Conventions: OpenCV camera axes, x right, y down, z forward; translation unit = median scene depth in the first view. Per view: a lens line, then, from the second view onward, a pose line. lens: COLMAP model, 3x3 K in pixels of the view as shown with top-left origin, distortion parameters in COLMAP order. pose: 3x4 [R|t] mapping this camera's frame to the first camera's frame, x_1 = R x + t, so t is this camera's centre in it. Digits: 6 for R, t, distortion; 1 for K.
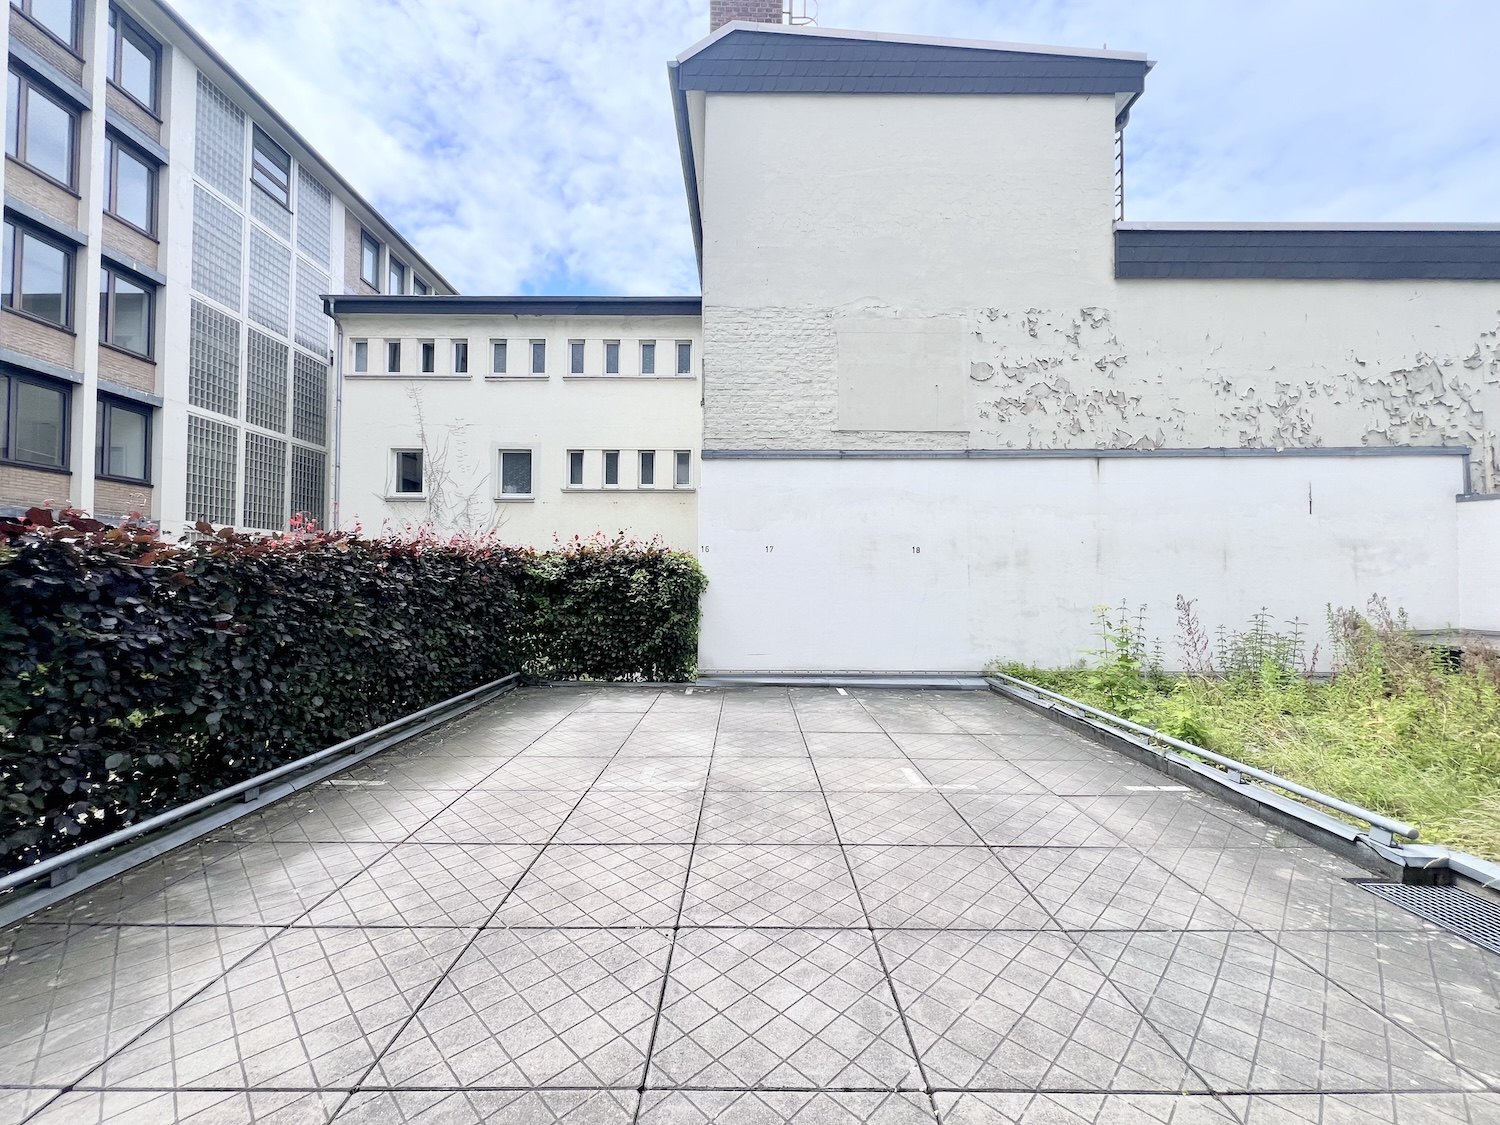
lens RADIAL K [[600.1, 0, 749.8], [0, 600.1, 566.5], [0, 0, 1]] dist [-0.000666, -0.000003]
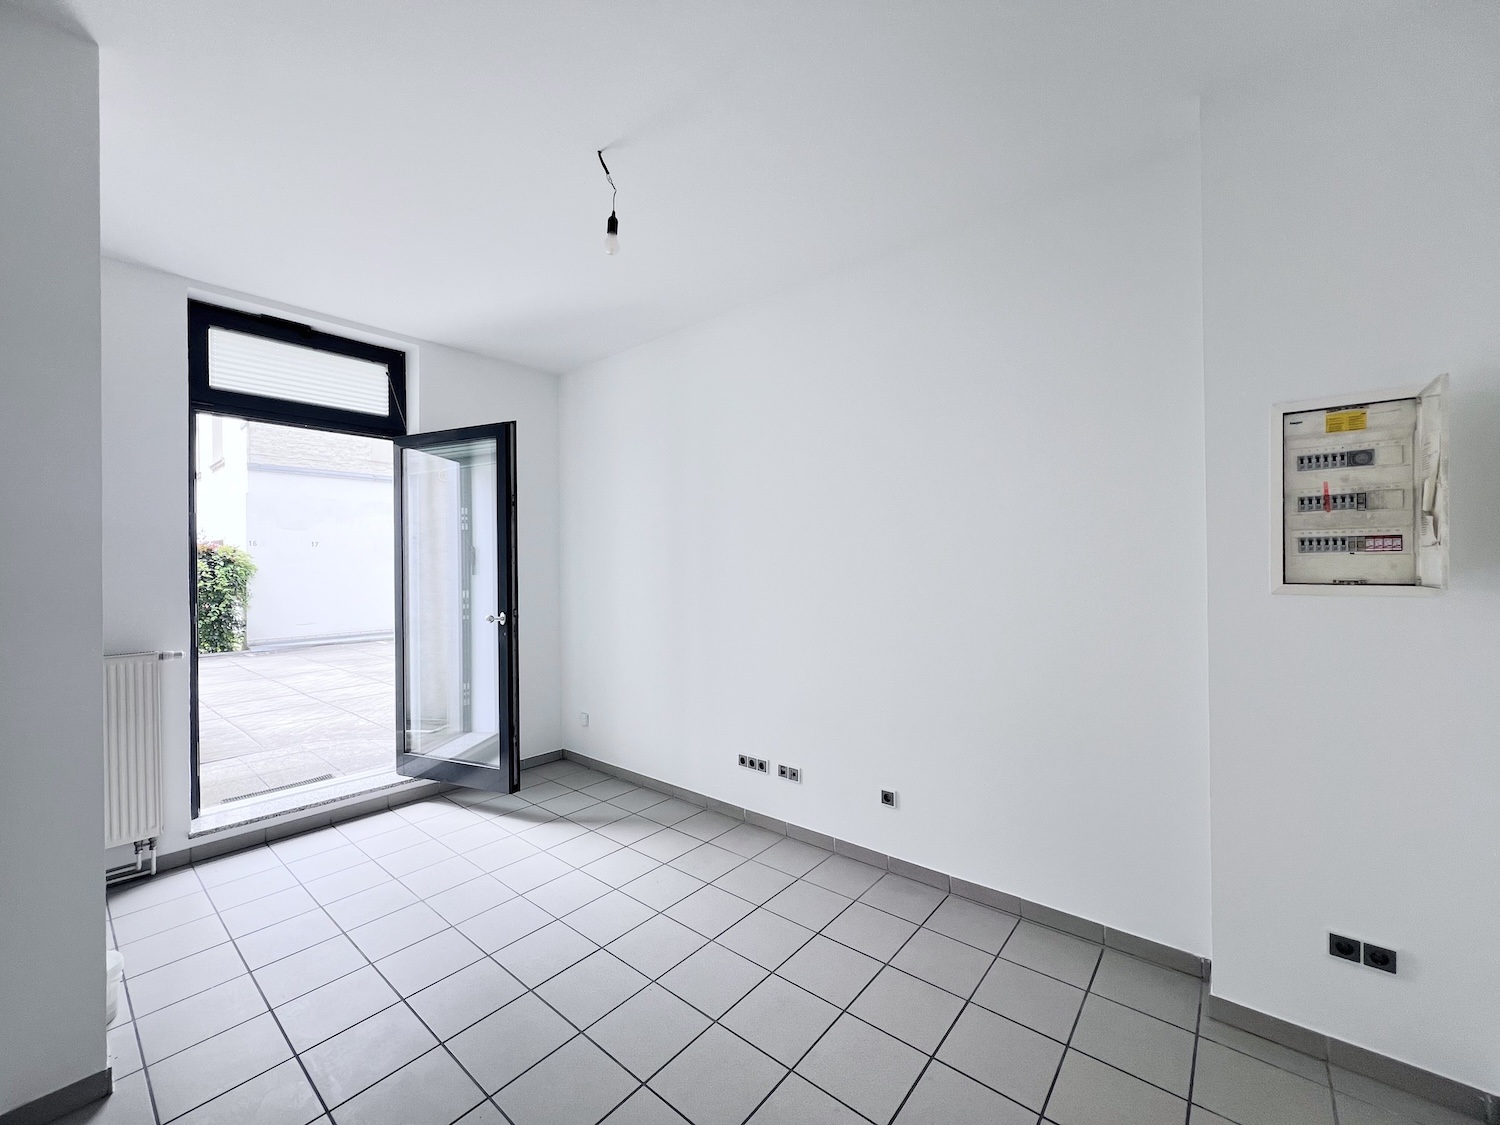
lens RADIAL K [[600.1, 0, 750.6], [0, 600.1, 565.5], [0, 0, 1]] dist [-0.000666, -0.000003]
pose [[0.639757, -0.010136, 0.768511, -0.372154], [-0.005730, 0.999822, 0.017957, -0.011217], [-0.768556, -0.015892, 0.639585, -0.594005]]
